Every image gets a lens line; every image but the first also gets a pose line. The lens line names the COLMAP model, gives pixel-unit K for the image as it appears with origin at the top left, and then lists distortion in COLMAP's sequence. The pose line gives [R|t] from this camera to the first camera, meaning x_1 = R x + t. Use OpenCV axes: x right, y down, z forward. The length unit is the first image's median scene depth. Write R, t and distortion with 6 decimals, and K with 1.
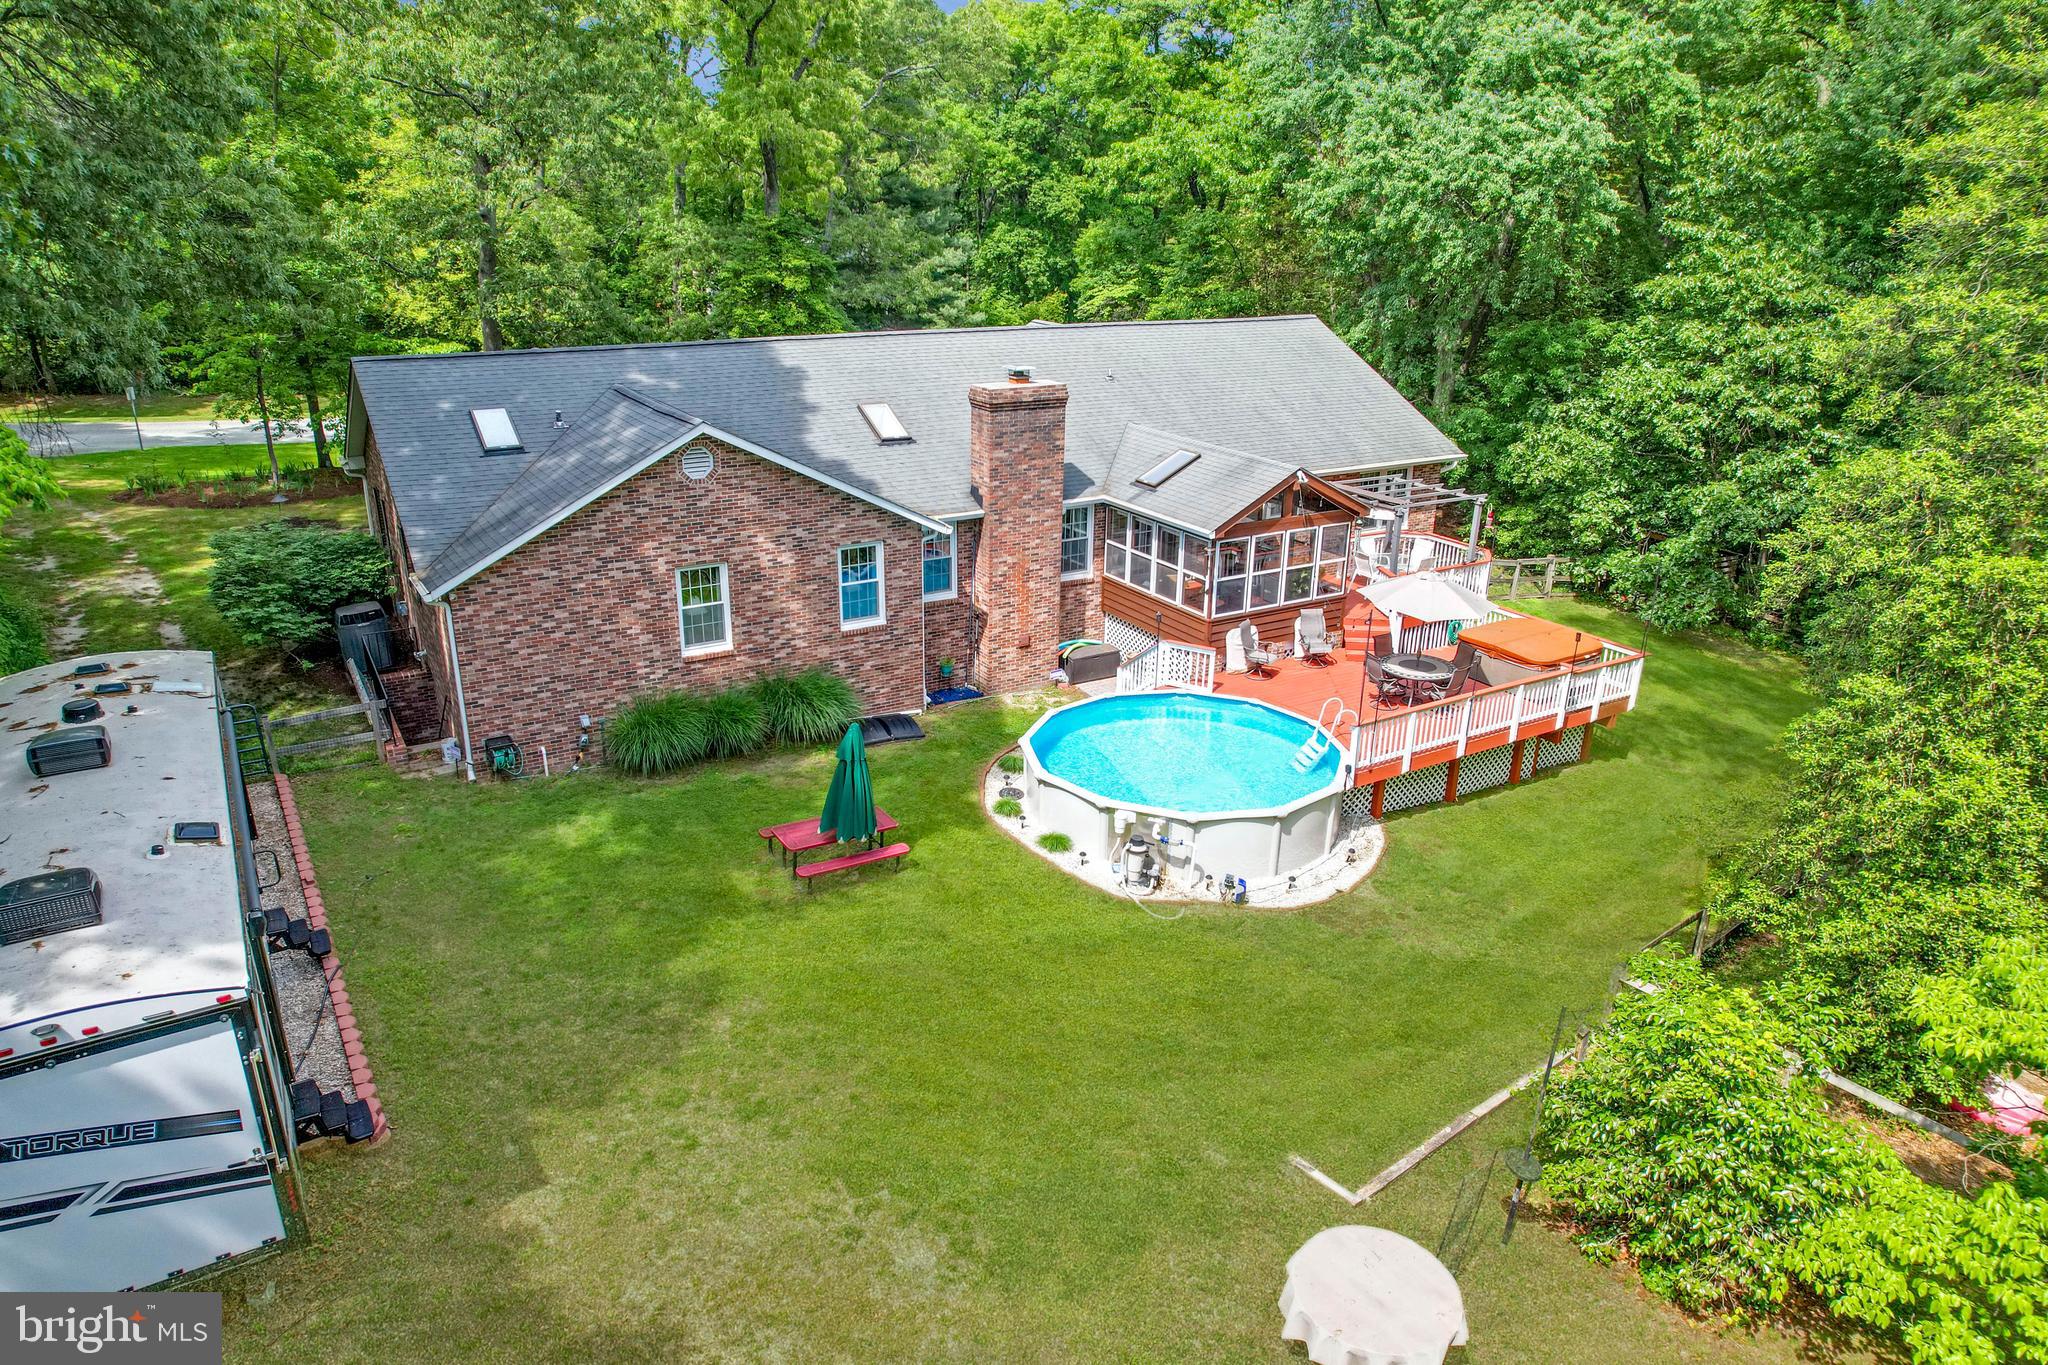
lens RADIAL K [[1332.3, 0, 1031.0], [0, 1332.3, 692.6], [0, 0, 1]] dist [-0.060620, 0.031622]
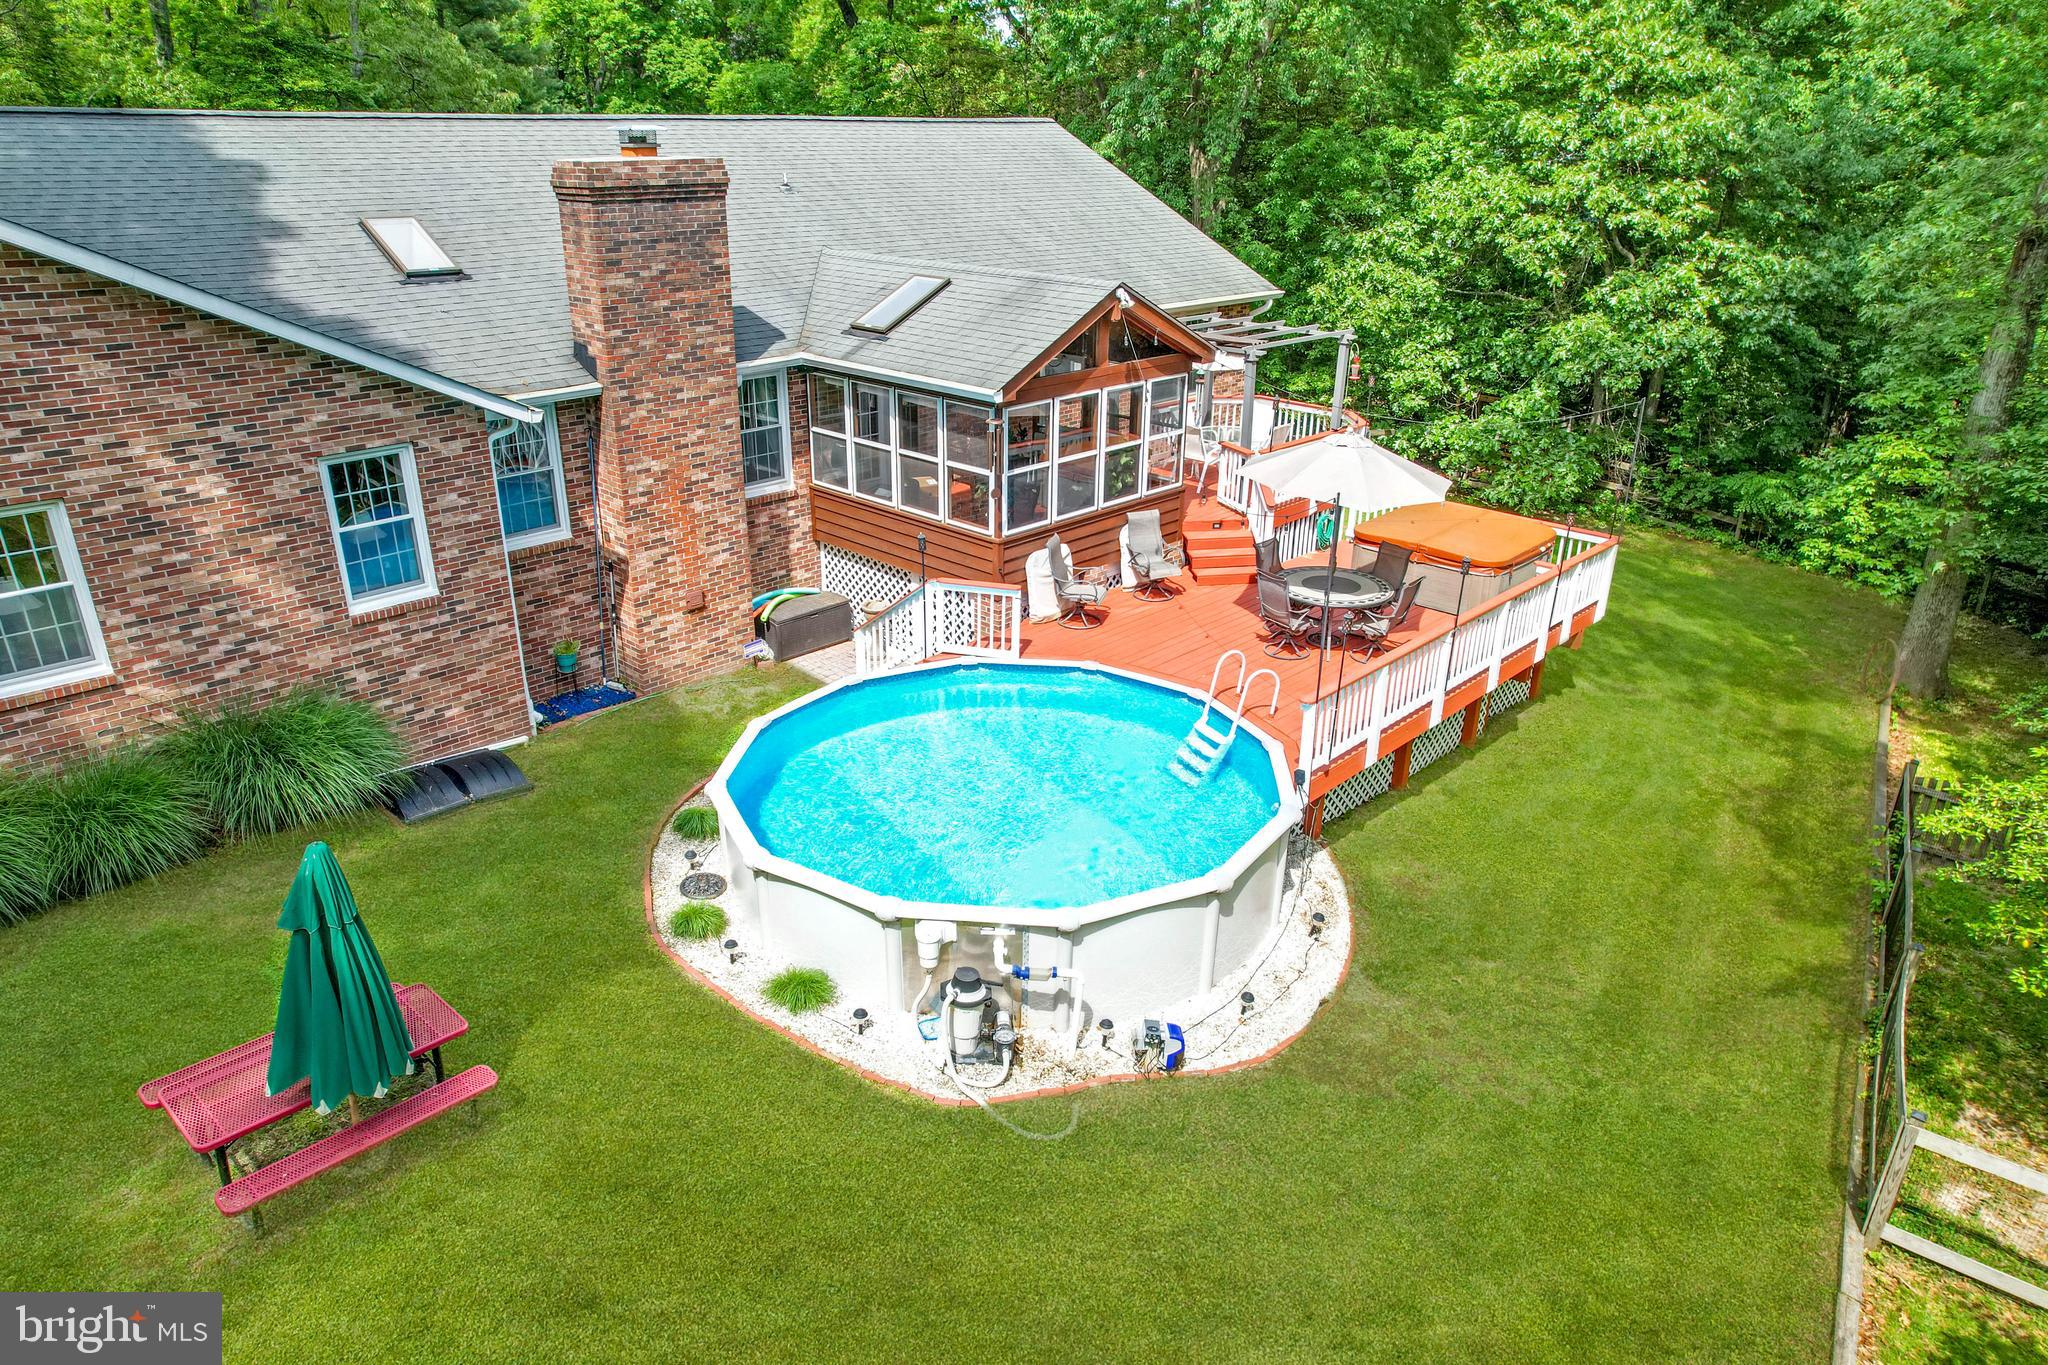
lens RADIAL K [[1317.6, 0, 1031.4], [0, 1317.6, 692.6], [0, 0, 1]] dist [-0.061817, 0.034489]
pose [[0.966113, -0.107237, 0.234791, -0.002128], [0.094672, 0.993437, 0.064183, -0.022159], [-0.240133, -0.039780, 0.969925, 0.406763]]
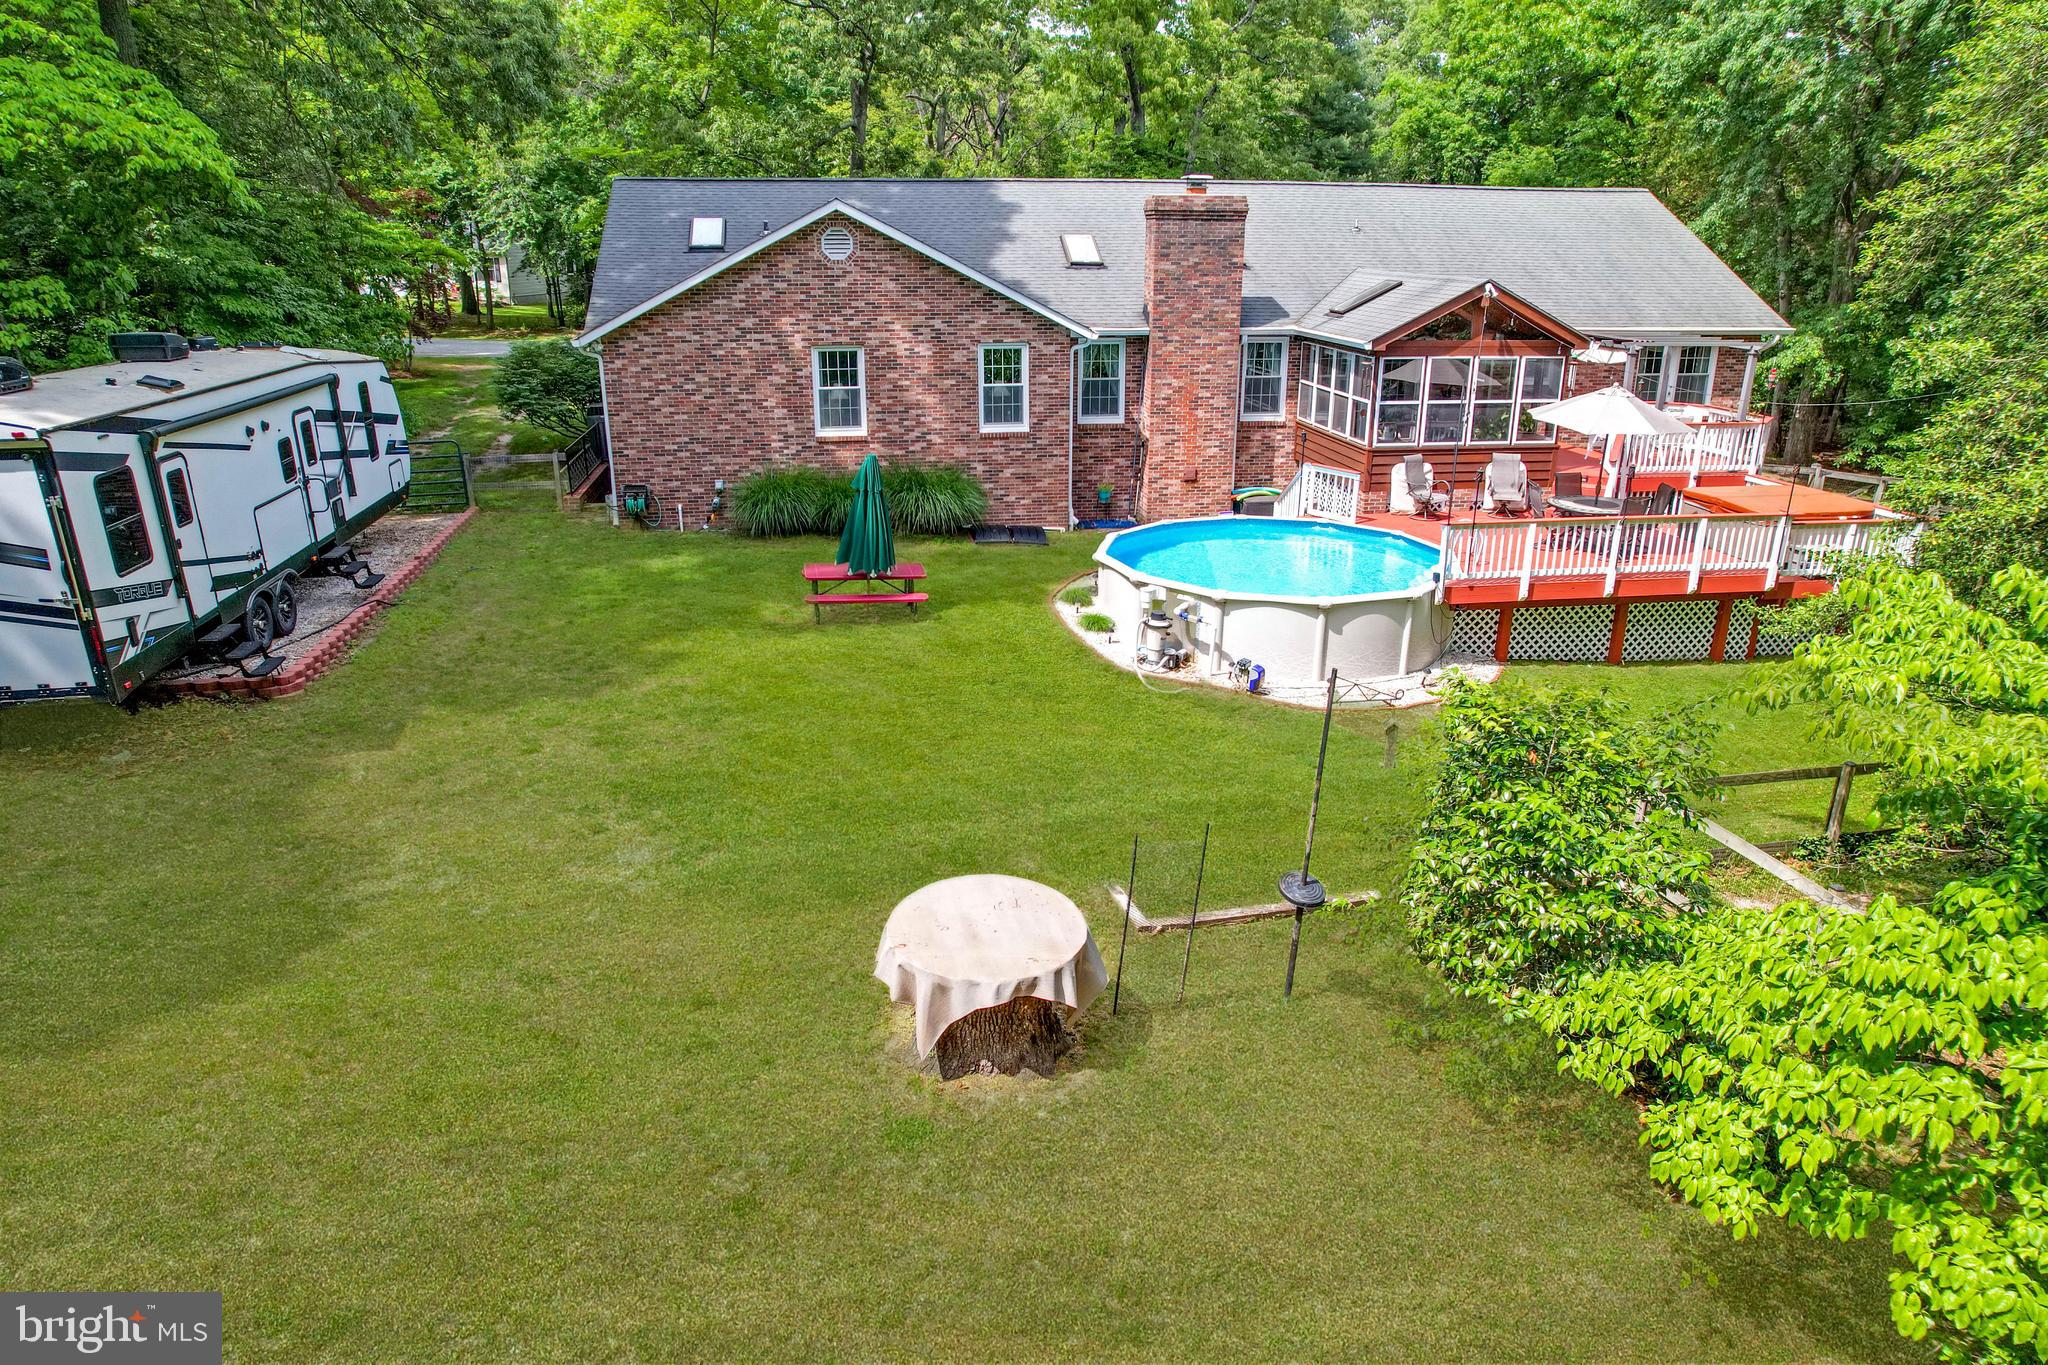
lens RADIAL K [[1303.6, 0, 1030.8], [0, 1303.6, 698.3], [0, 0, 1]] dist [-0.076465, 0.066341]
pose [[0.922951, 0.115782, -0.367091, 0.266078], [-0.123460, 0.992346, 0.002583, 0.140646], [0.364581, 0.042937, 0.930181, 0.109232]]
